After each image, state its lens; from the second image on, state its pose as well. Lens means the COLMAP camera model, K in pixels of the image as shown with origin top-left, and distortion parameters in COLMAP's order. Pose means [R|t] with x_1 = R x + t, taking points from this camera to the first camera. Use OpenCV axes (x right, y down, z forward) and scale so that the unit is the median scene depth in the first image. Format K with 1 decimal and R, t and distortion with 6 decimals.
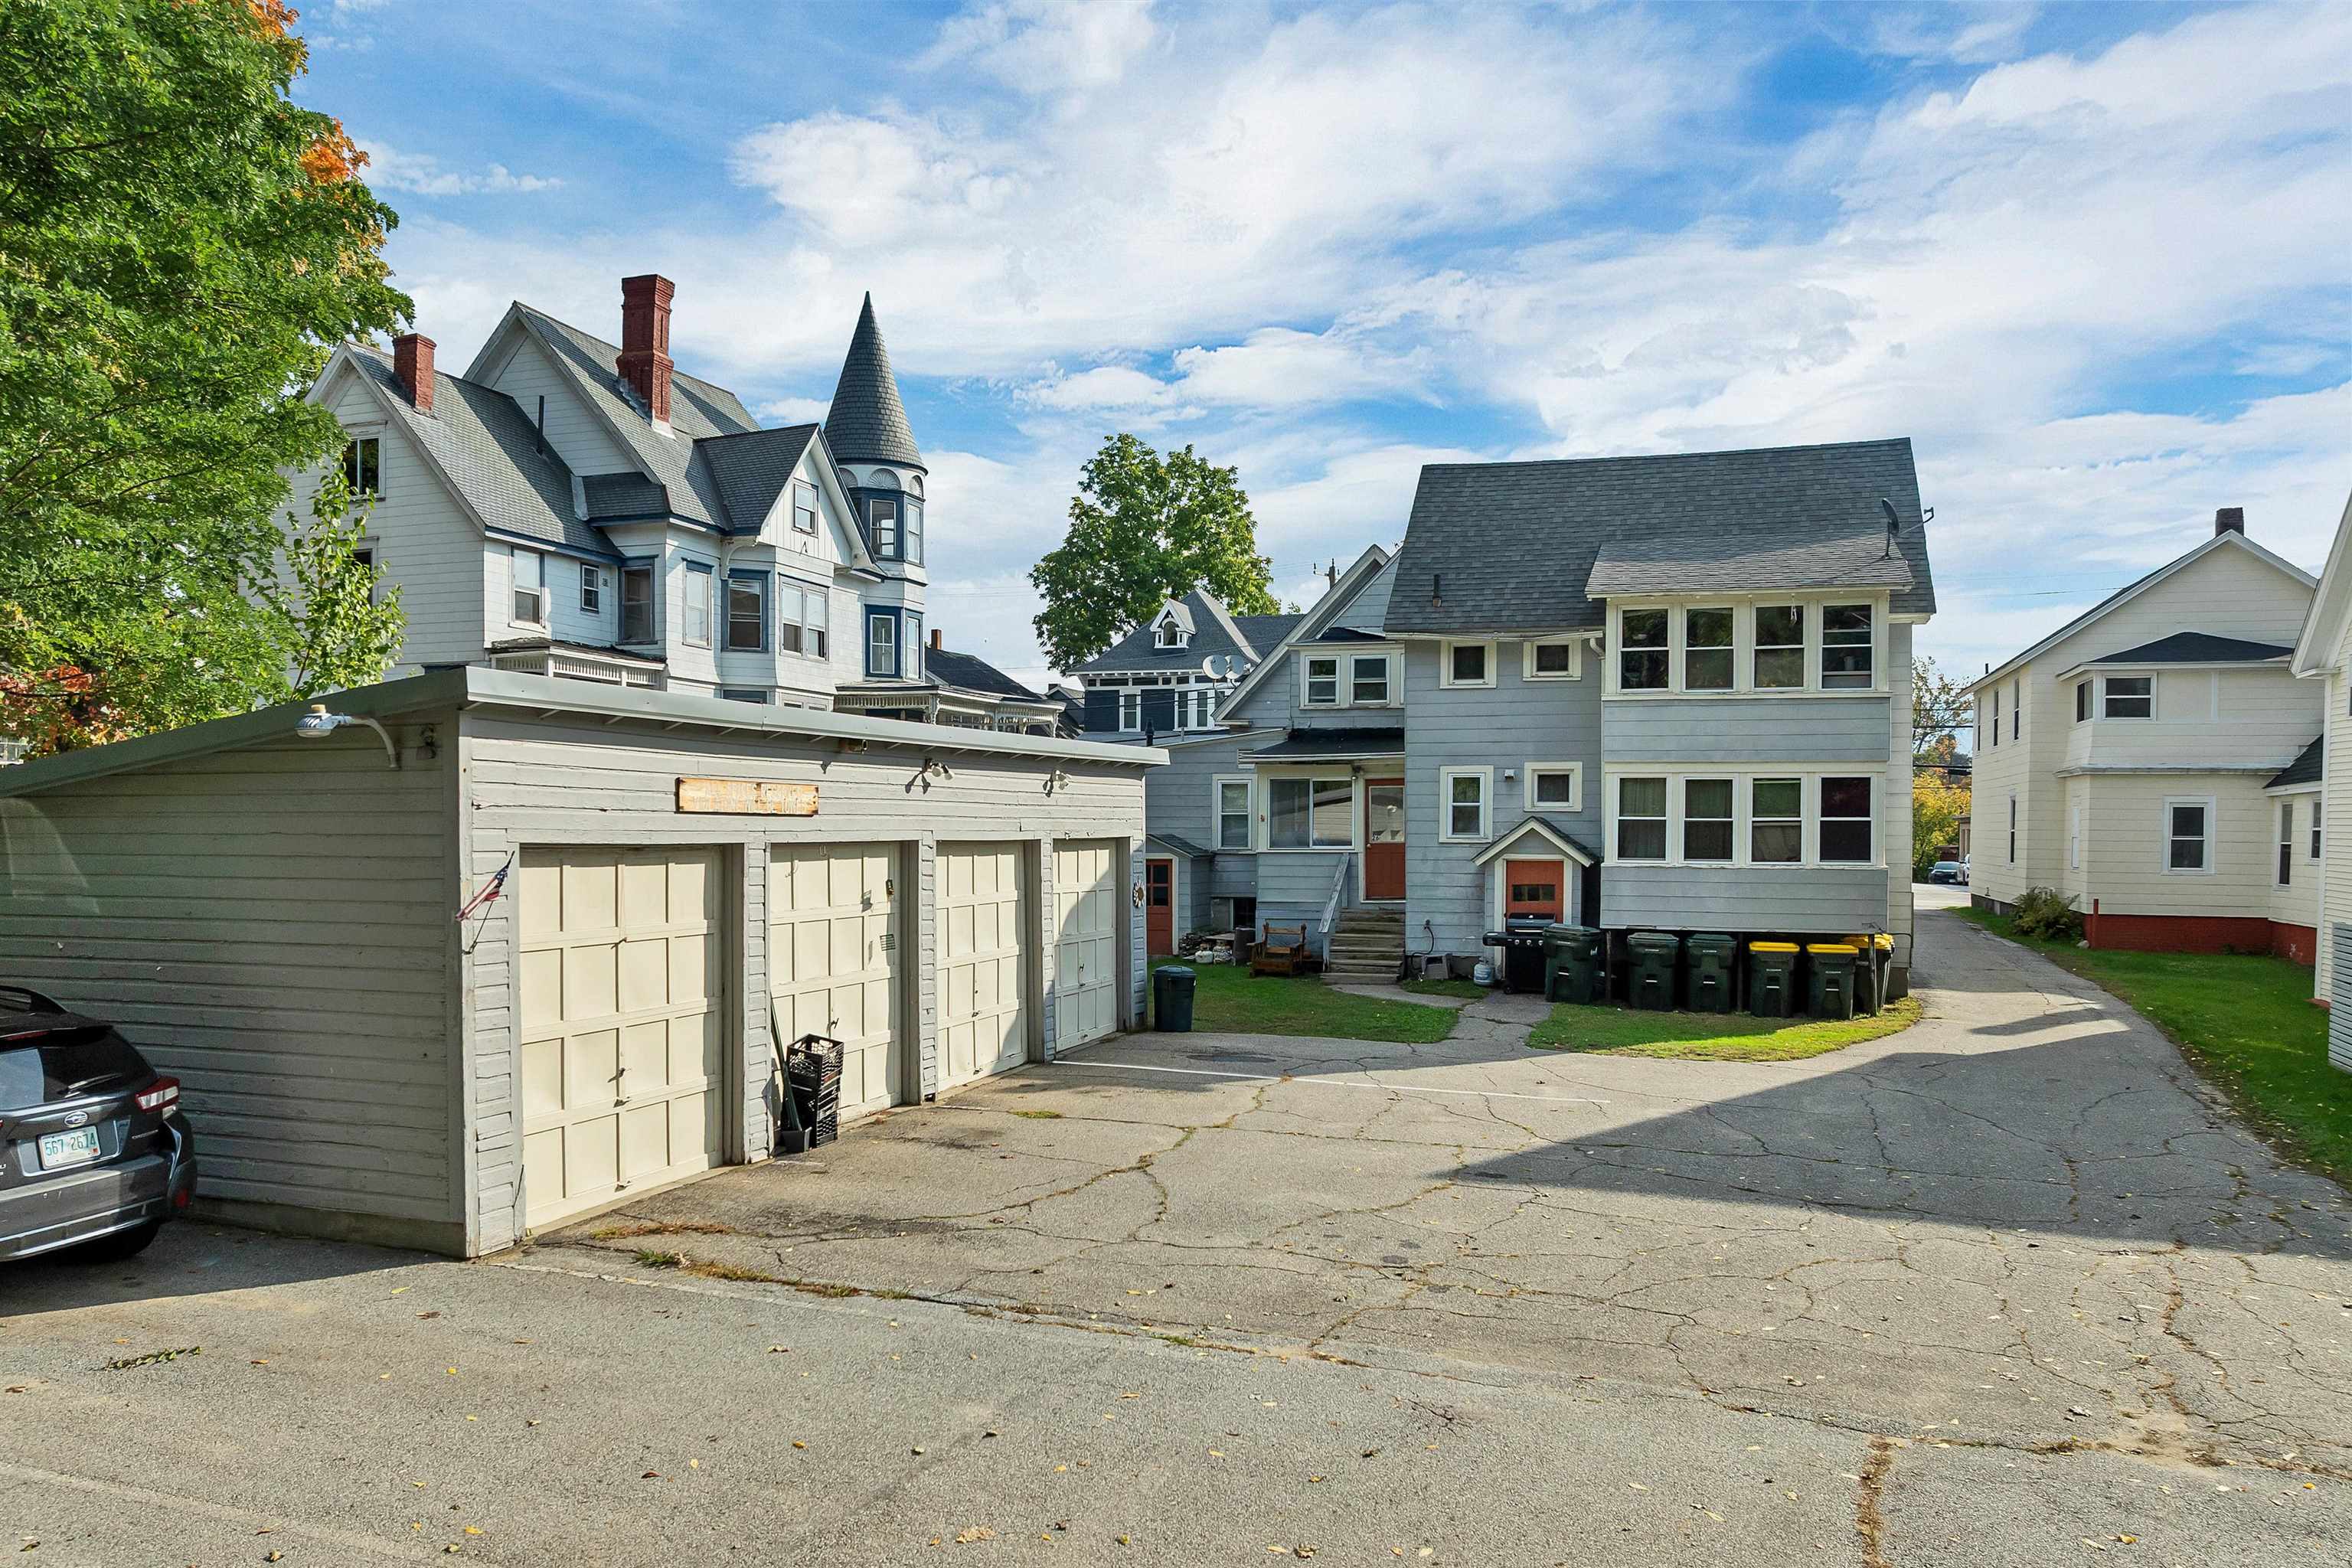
lens RADIAL K [[1701.5, 0, 1178.1], [0, 1701.5, 868.9], [0, 0, 1]] dist [-0.023039, -0.038204]
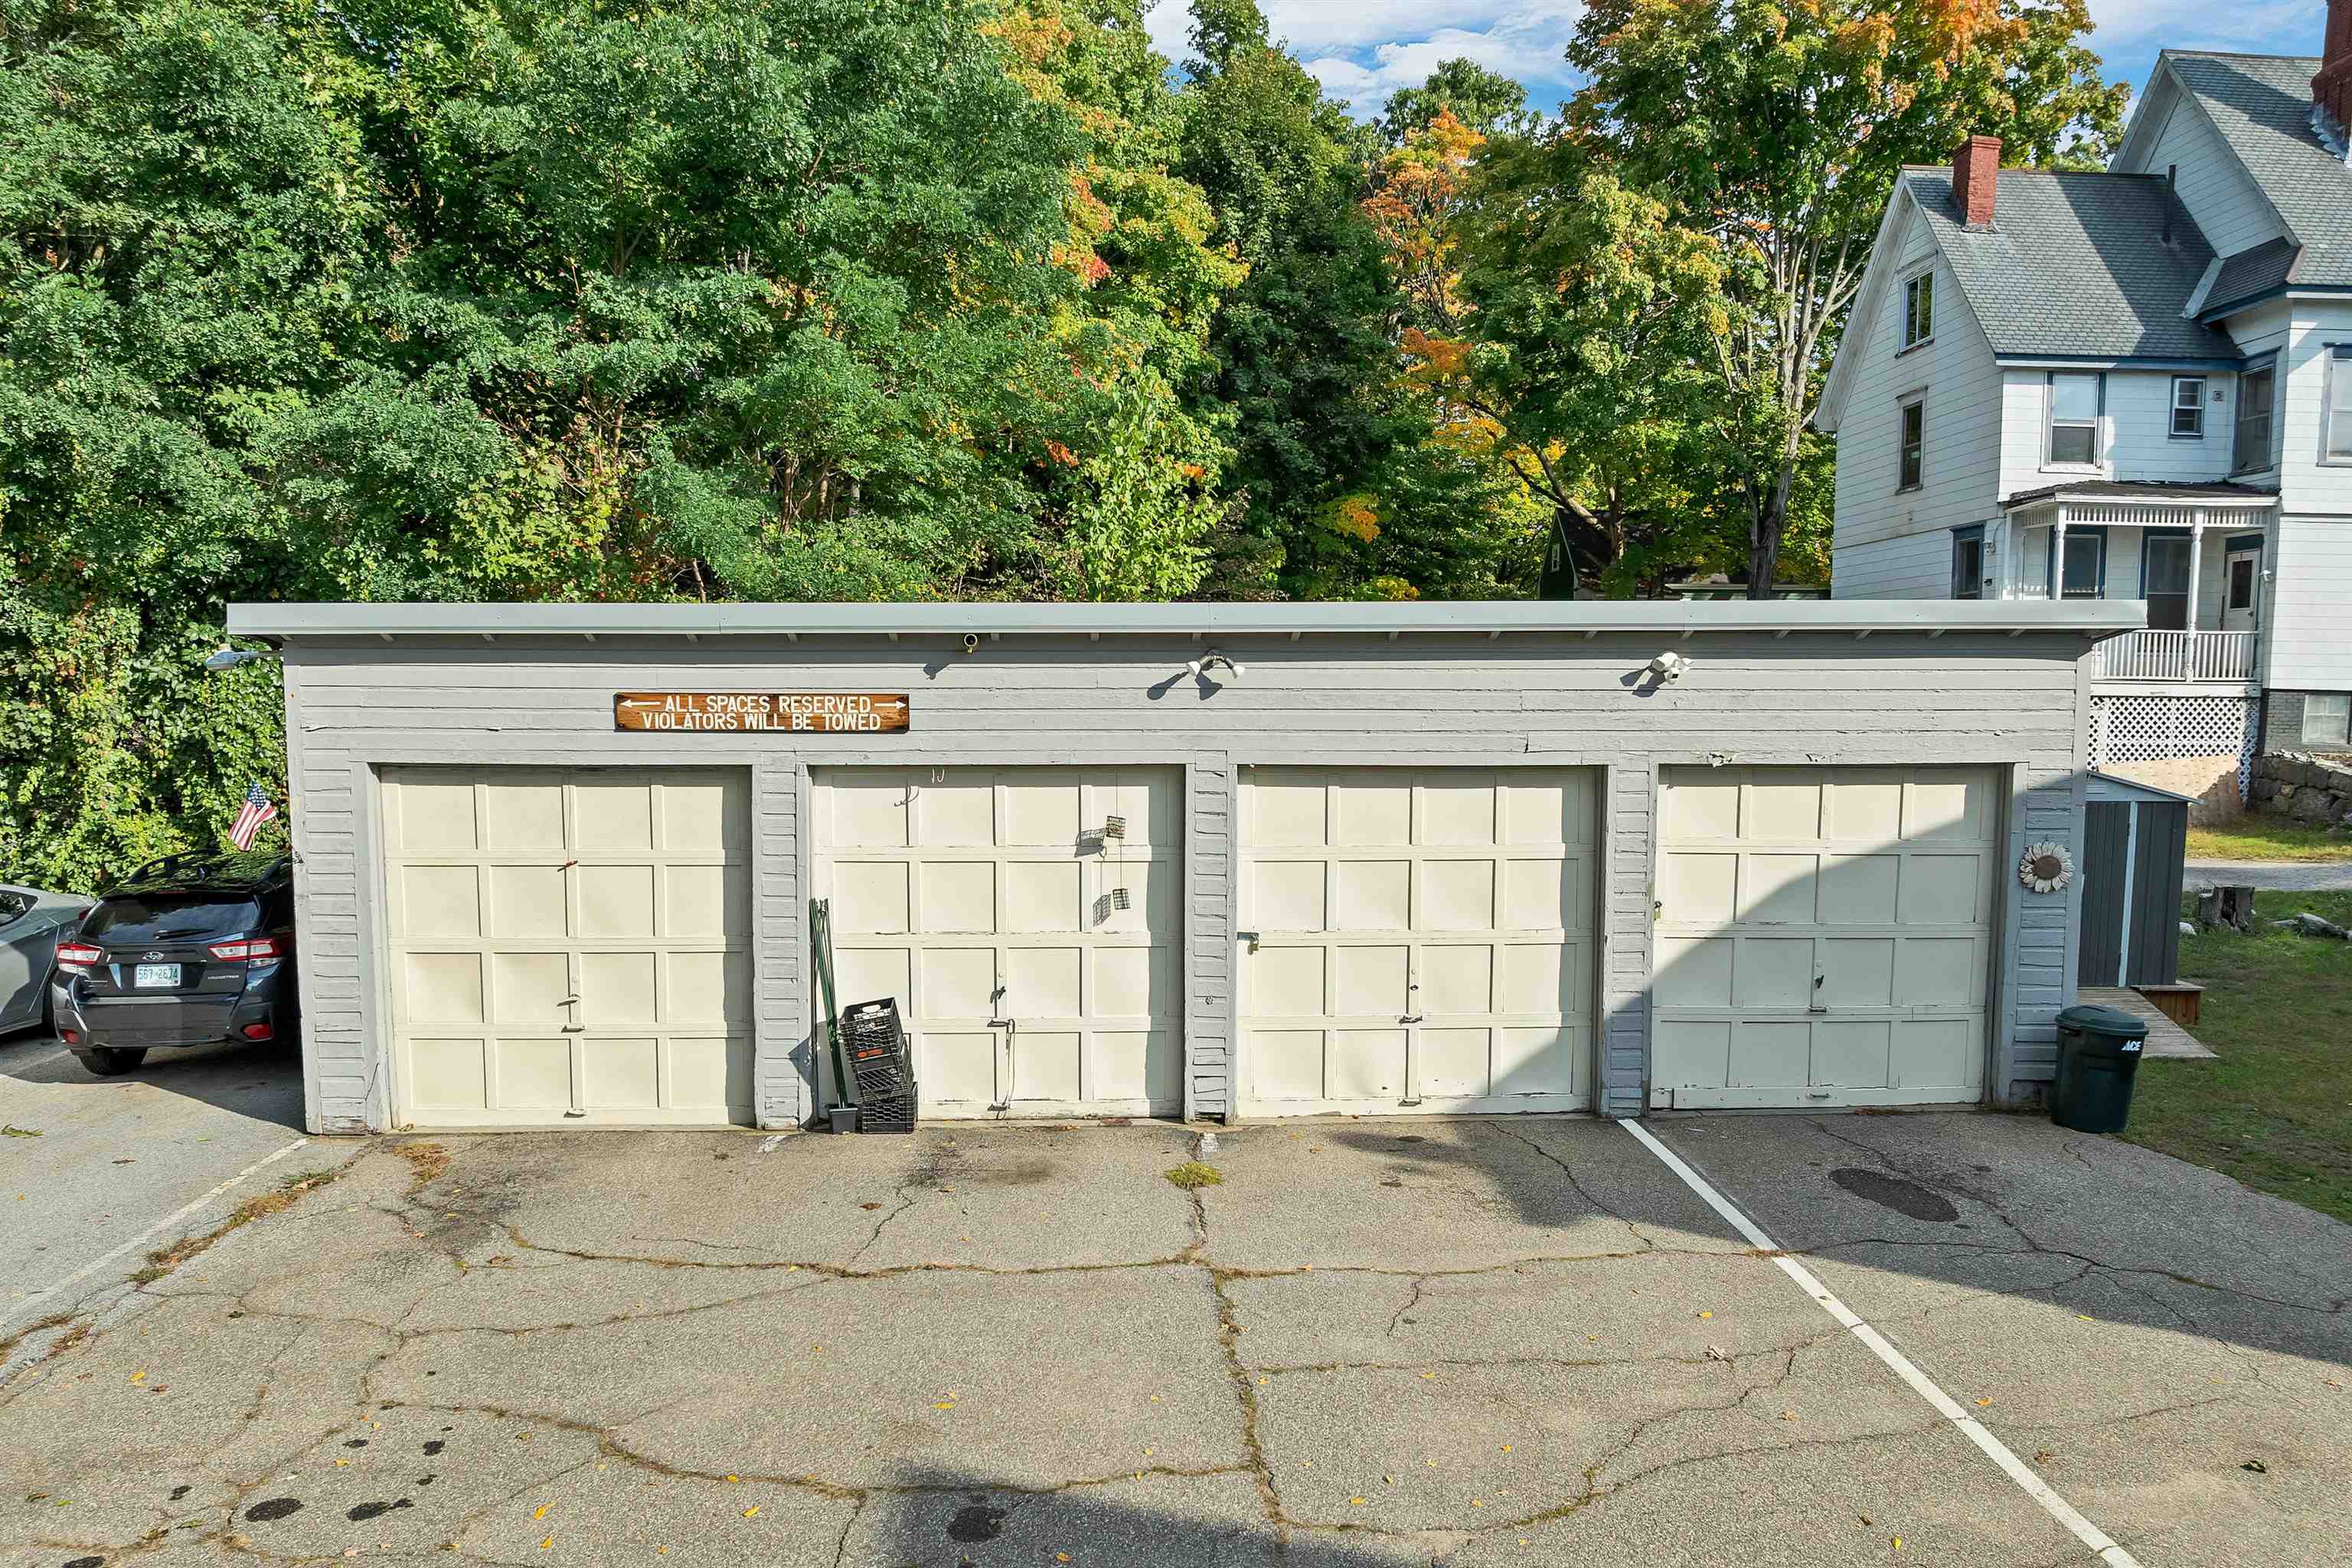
lens RADIAL K [[1698.9, 0, 1193.1], [0, 1698.9, 861.2], [0, 0, 1]] dist [-0.034538, -0.004136]
pose [[0.357674, 0.088578, -0.929636, 0.532563], [-0.022657, 0.996021, 0.086186, -0.038616], [0.933572, -0.009764, 0.358257, 0.754789]]
